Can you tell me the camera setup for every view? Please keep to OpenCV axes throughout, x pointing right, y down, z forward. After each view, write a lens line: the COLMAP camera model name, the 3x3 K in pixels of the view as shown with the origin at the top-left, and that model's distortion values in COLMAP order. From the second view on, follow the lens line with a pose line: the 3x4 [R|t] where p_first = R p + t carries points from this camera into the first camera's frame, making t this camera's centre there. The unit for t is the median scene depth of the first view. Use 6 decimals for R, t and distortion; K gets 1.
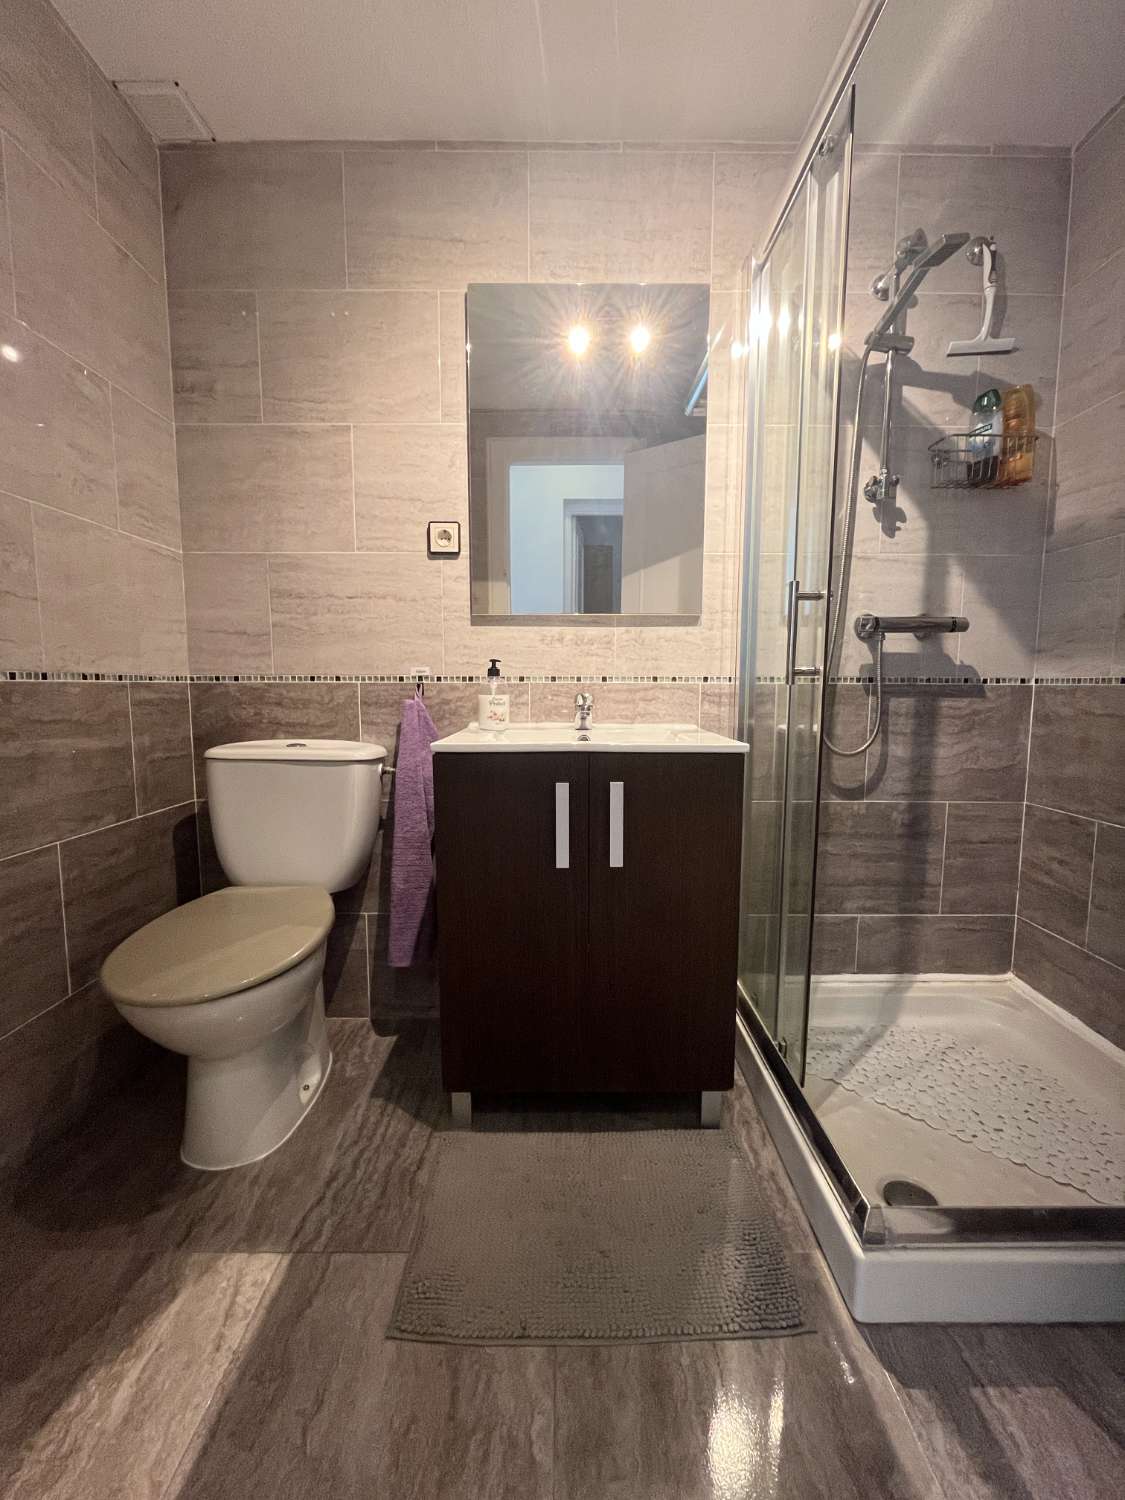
lens RADIAL K [[609.7, 0, 566.0], [0, 609.7, 748.9], [0, 0, 1]] dist [-0.001203, -0.000201]
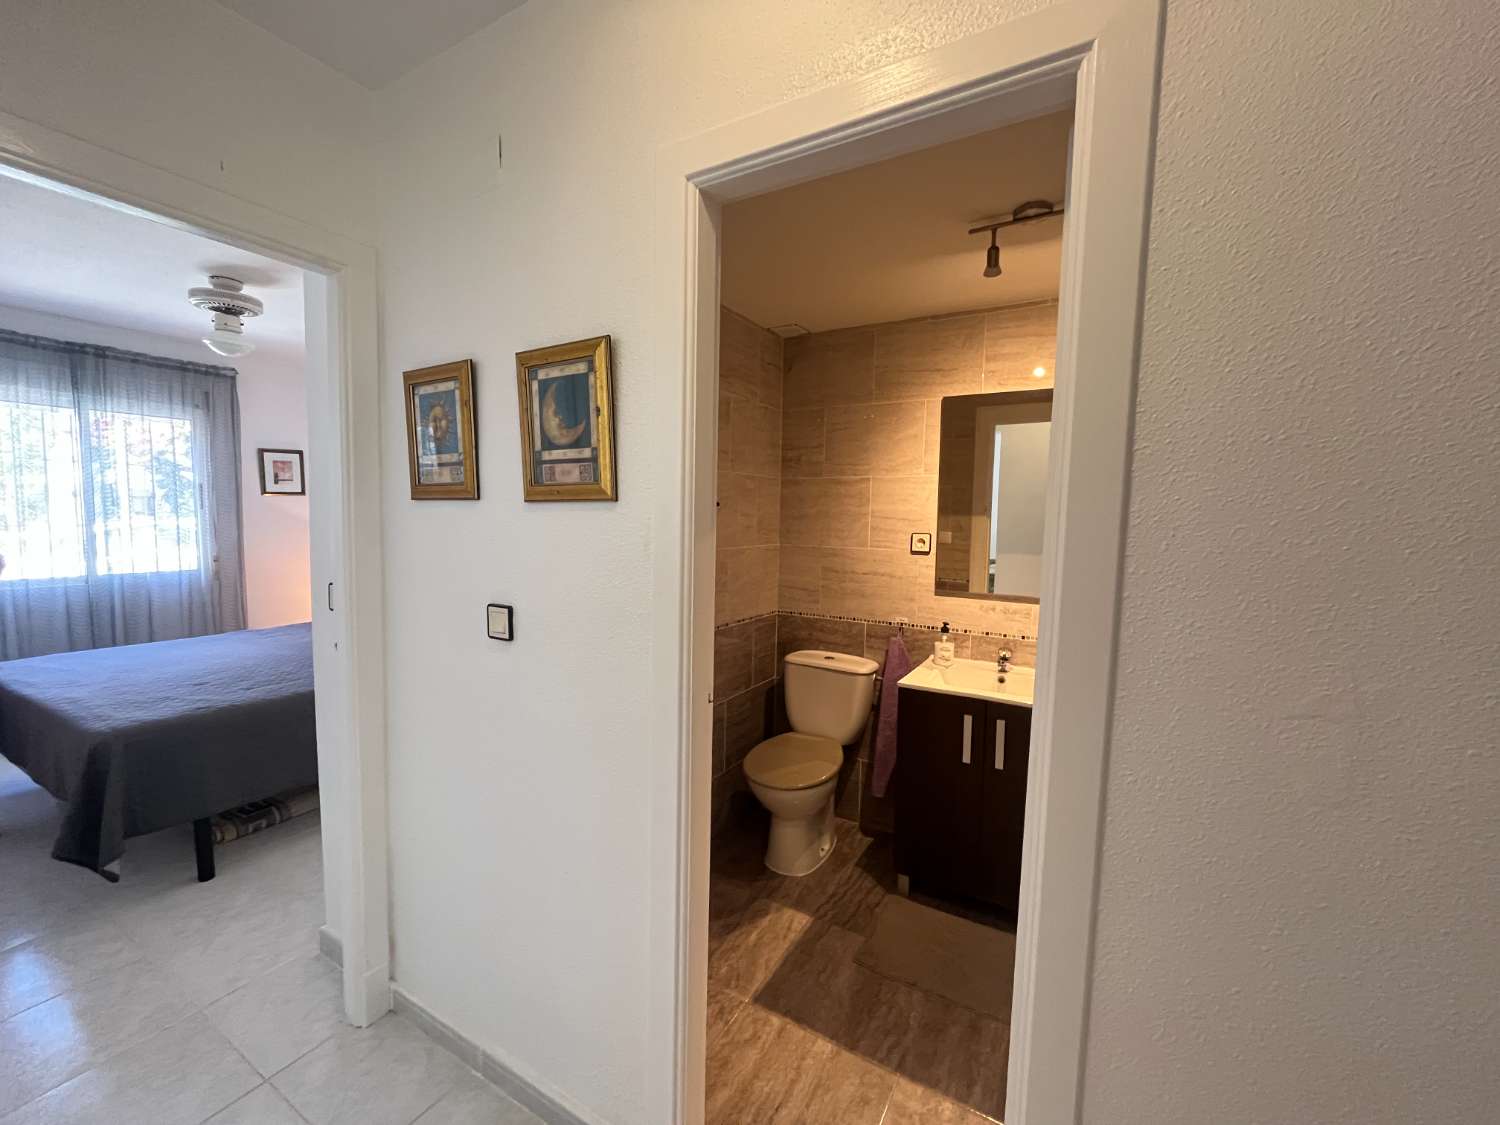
lens RADIAL K [[609.7, 0, 749.1], [0, 609.7, 564.0], [0, 0, 1]] dist [-0.001203, -0.000201]
pose [[0.860739, 0.053634, -0.506213, 0.253007], [-0.068754, 0.997571, -0.011211, -0.253938], [0.504382, 0.044454, 0.862336, -0.694634]]
